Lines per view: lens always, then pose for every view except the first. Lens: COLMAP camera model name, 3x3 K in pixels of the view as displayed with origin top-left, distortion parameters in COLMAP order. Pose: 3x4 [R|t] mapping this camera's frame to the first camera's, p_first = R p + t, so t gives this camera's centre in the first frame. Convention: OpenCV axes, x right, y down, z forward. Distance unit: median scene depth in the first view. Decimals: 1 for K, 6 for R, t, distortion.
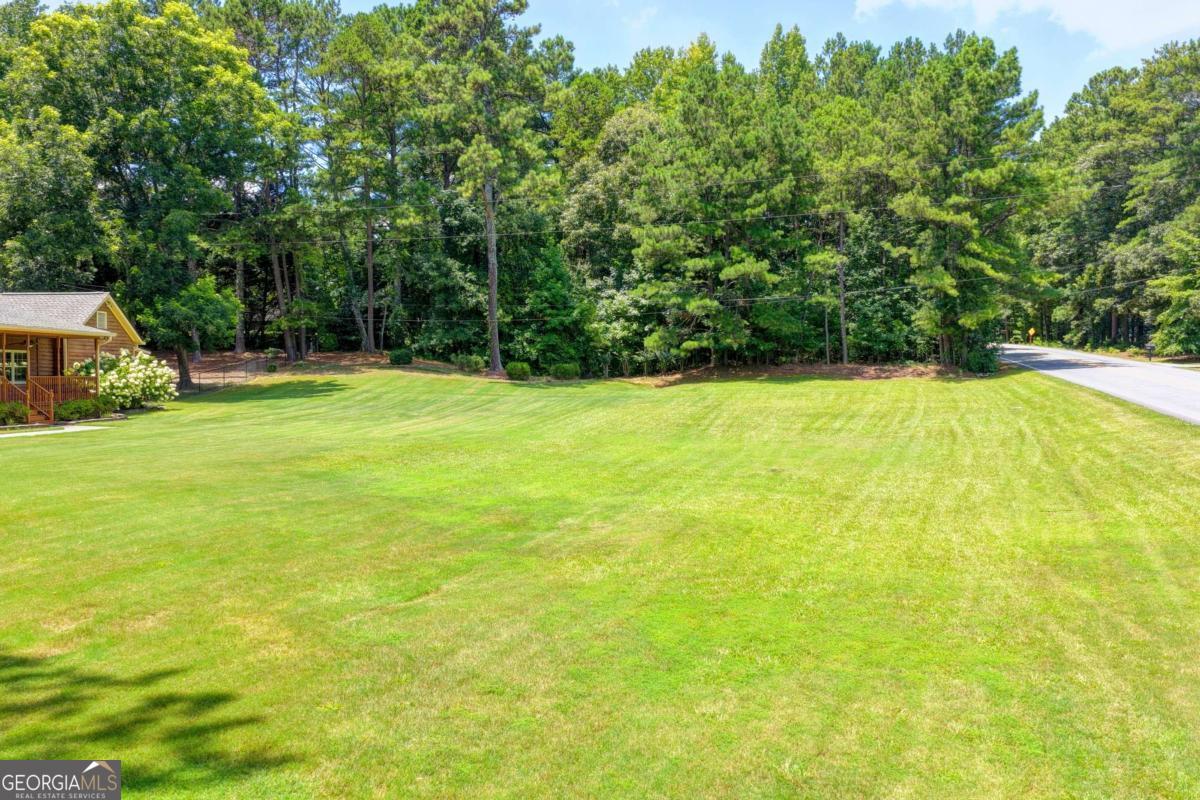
lens RADIAL K [[999.1, 0, 600.0], [0, 999.1, 400.0], [0, 0, 1]] dist [-0.001948, 0.017659]
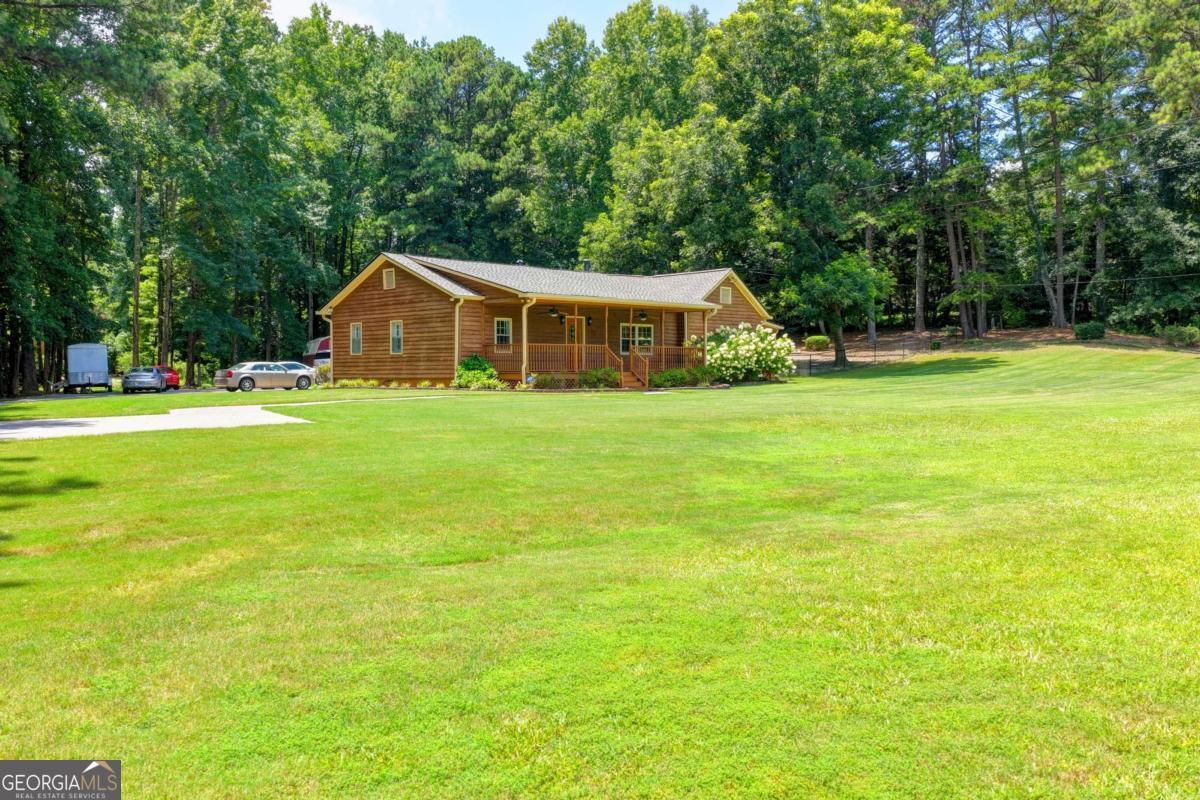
lens RADIAL K [[1000.1, 0, 600.0], [0, 1000.1, 400.0], [0, 0, 1]] dist [-0.004495, 0.020232]
pose [[0.733842, 0.018708, -0.679063, 0.090355], [-0.014406, 0.999824, 0.011977, 0.014420], [0.679168, 0.000993, 0.733982, 0.116920]]
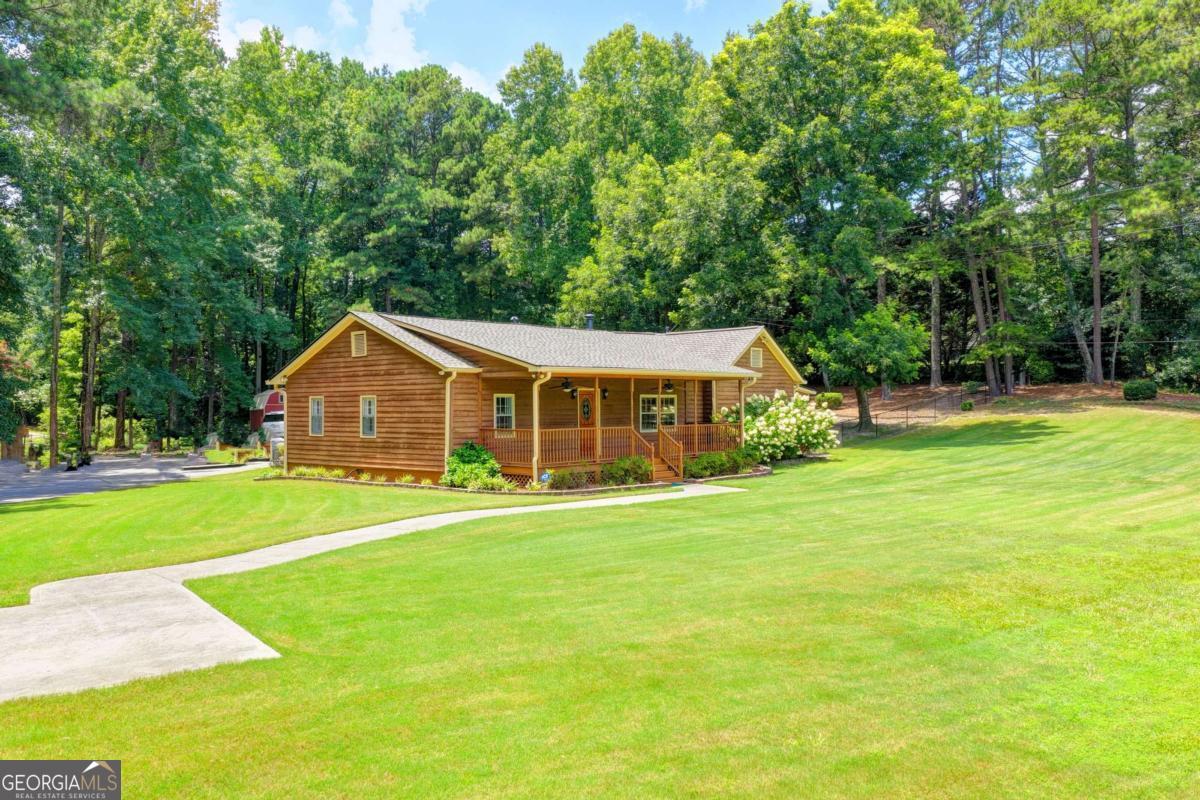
lens RADIAL K [[999.1, 0, 600.0], [0, 999.1, 400.0], [0, 0, 1]] dist [-0.001948, 0.017659]
pose [[0.765739, -0.008407, -0.643097, -0.029651], [-0.009397, 0.999662, -0.024257, -0.015829], [0.643083, 0.024618, 0.765401, 0.187900]]
